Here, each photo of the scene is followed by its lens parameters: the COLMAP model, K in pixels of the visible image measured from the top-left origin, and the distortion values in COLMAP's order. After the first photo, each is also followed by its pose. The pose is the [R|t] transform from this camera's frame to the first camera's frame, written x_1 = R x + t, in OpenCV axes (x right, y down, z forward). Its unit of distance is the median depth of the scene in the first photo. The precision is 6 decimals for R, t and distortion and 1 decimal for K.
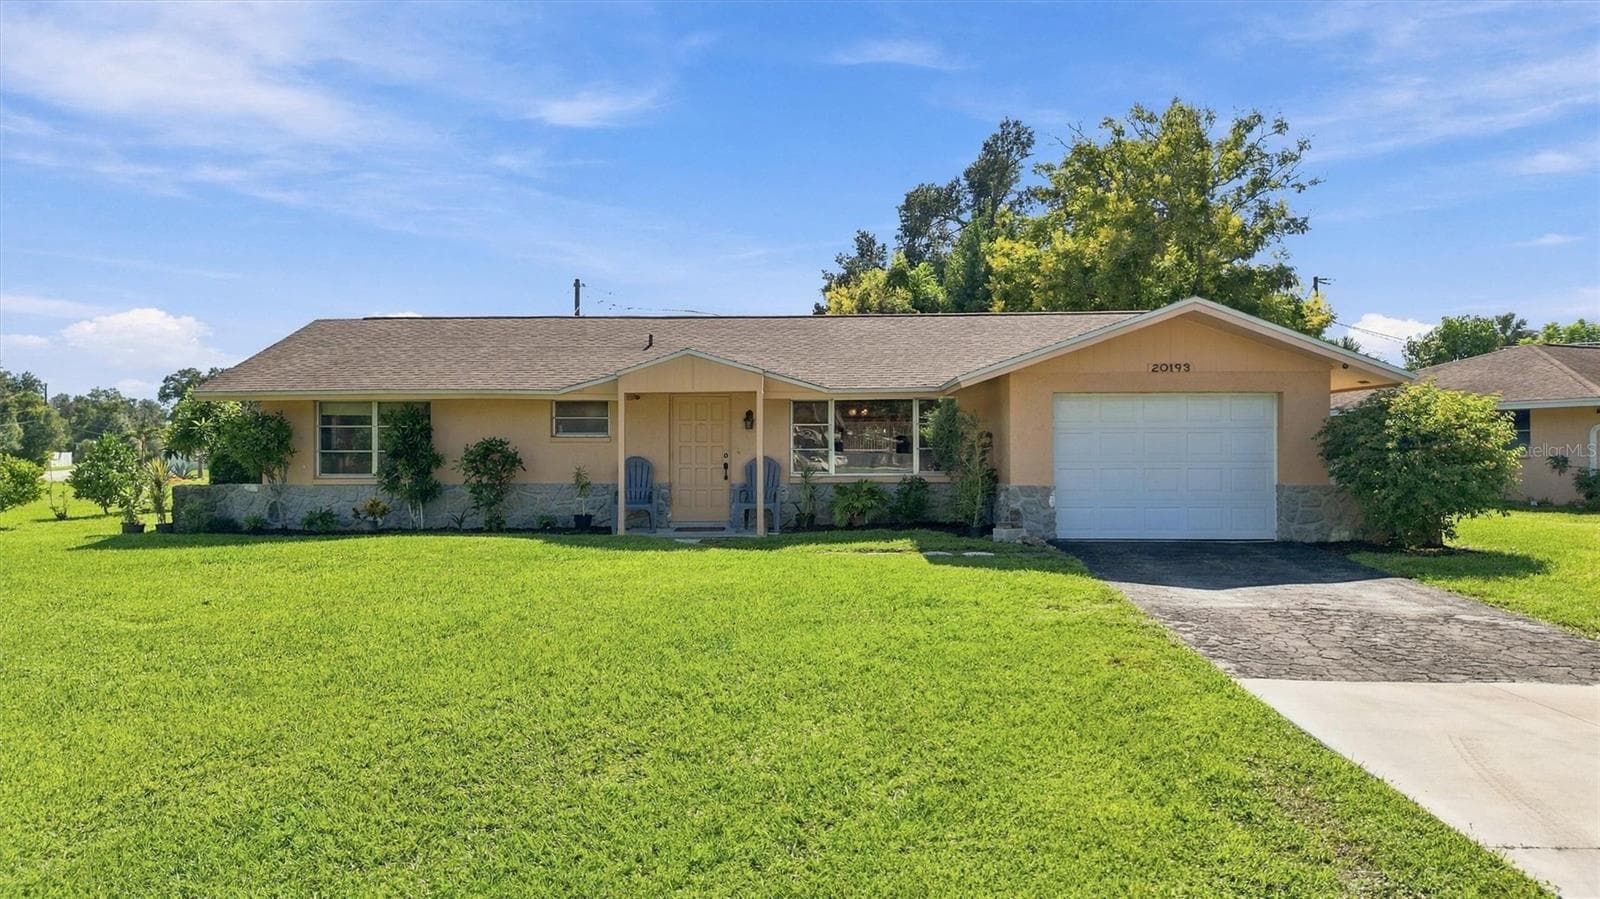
lens RADIAL K [[1113.3, 0, 788.7], [0, 1113.3, 443.2], [0, 0, 1]] dist [0.104324, -0.121635]
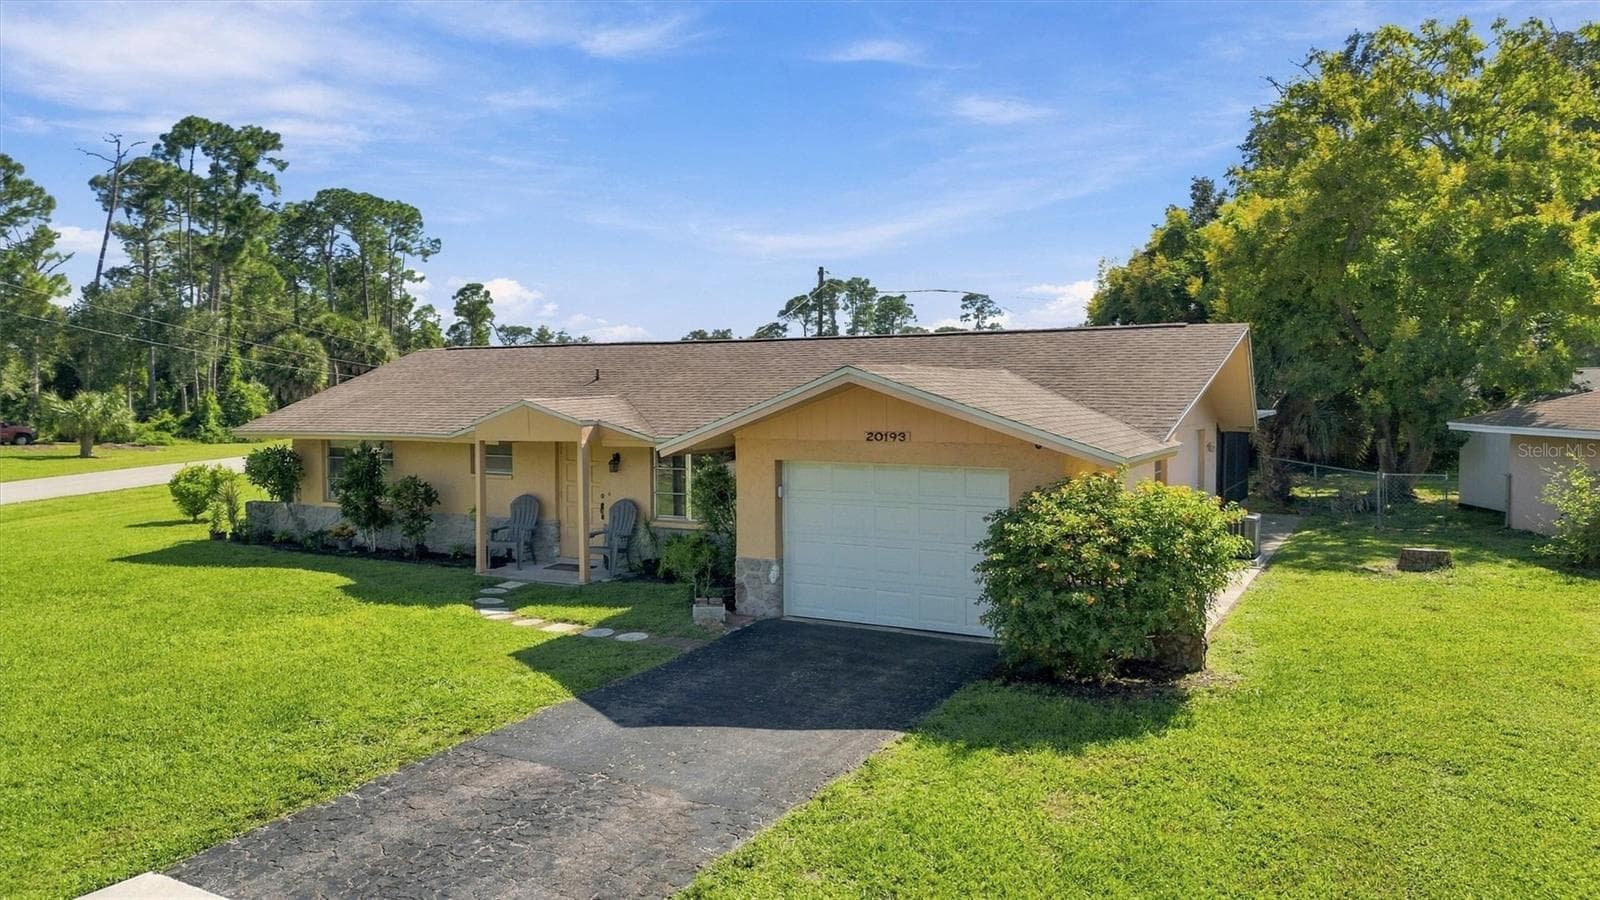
lens RADIAL K [[1113.3, 0, 788.7], [0, 1113.3, 443.7], [0, 0, 1]] dist [0.104324, -0.121635]
pose [[0.899480, 0.018675, -0.436563, 0.545648], [0.004327, 0.998657, 0.051635, -0.089319], [0.436941, -0.048334, 0.898191, 0.151525]]
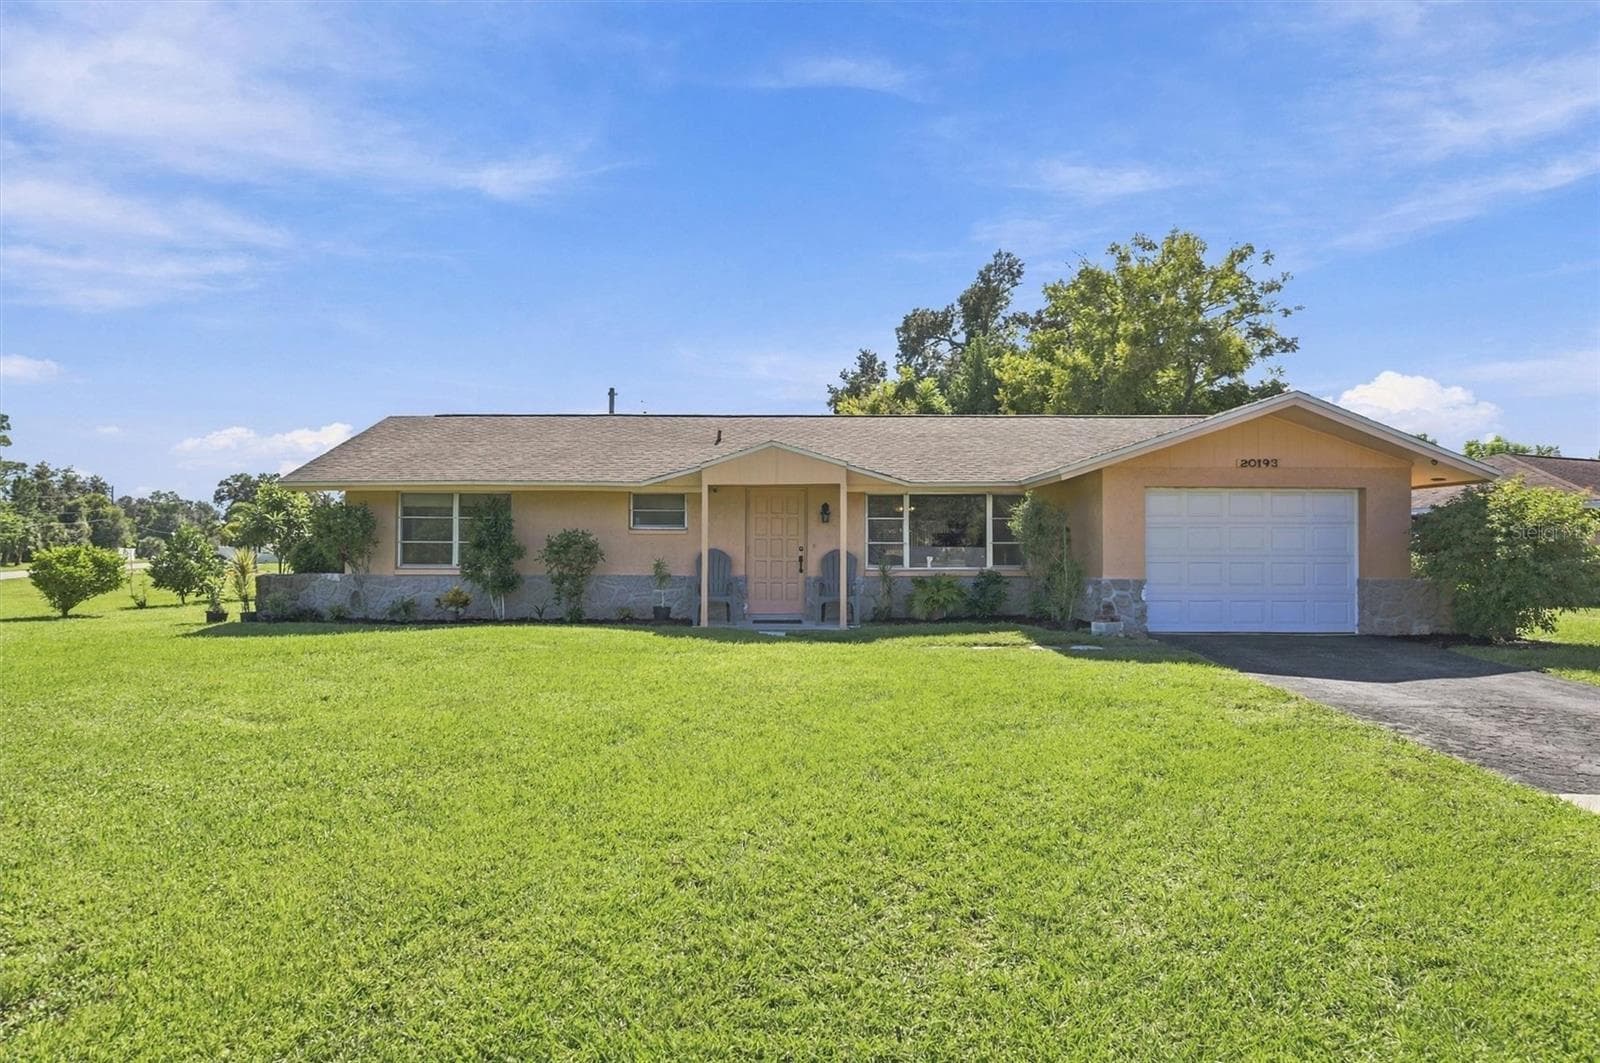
lens RADIAL K [[987.6, 0, 800.0], [0, 987.6, 531.5], [0, 0, 1]] dist [-0.004728, -0.000837]
pose [[0.999445, 0.006804, 0.032623, -0.087614], [-0.006364, 0.999888, -0.013579, 0.007620], [-0.032711, 0.013363, 0.999375, 0.104904]]
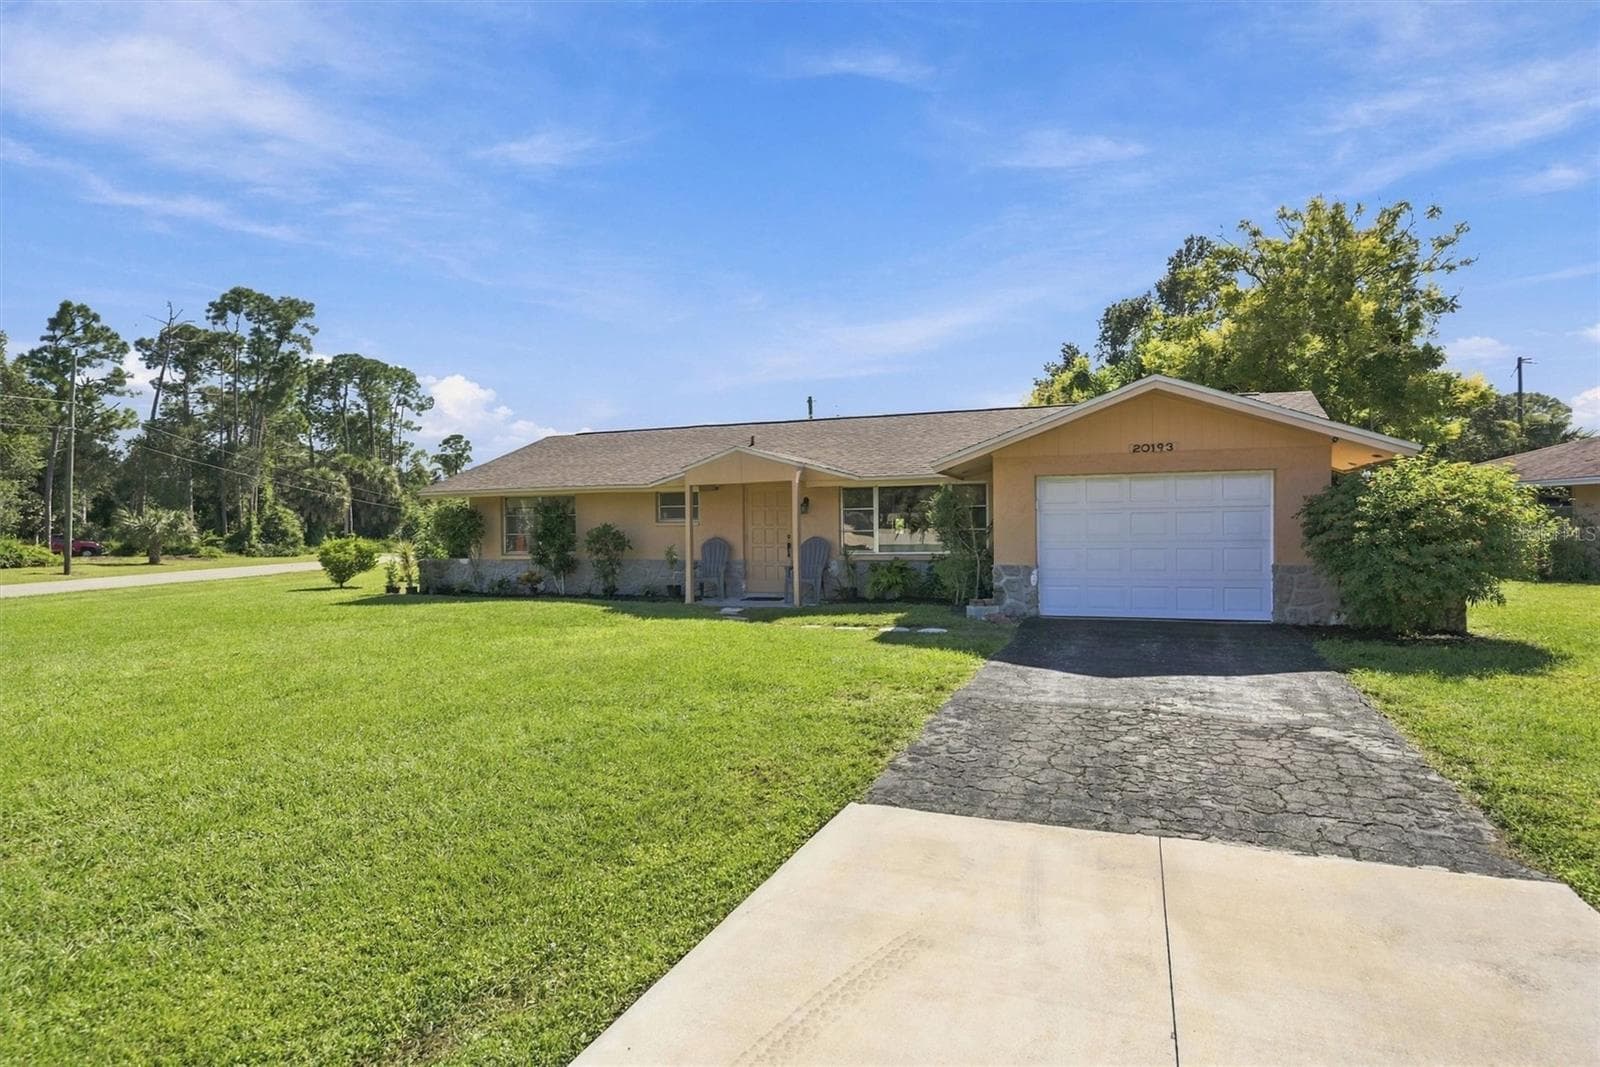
lens RADIAL K [[853.3, 0, 799.0], [0, 853.3, 534.0], [0, 0, 1]] dist [0.001993, -0.000344]
pose [[0.951159, -0.005534, -0.308653, 0.229412], [0.009573, 0.999887, 0.011574, -0.001747], [0.308554, -0.013964, 0.951104, 0.150763]]
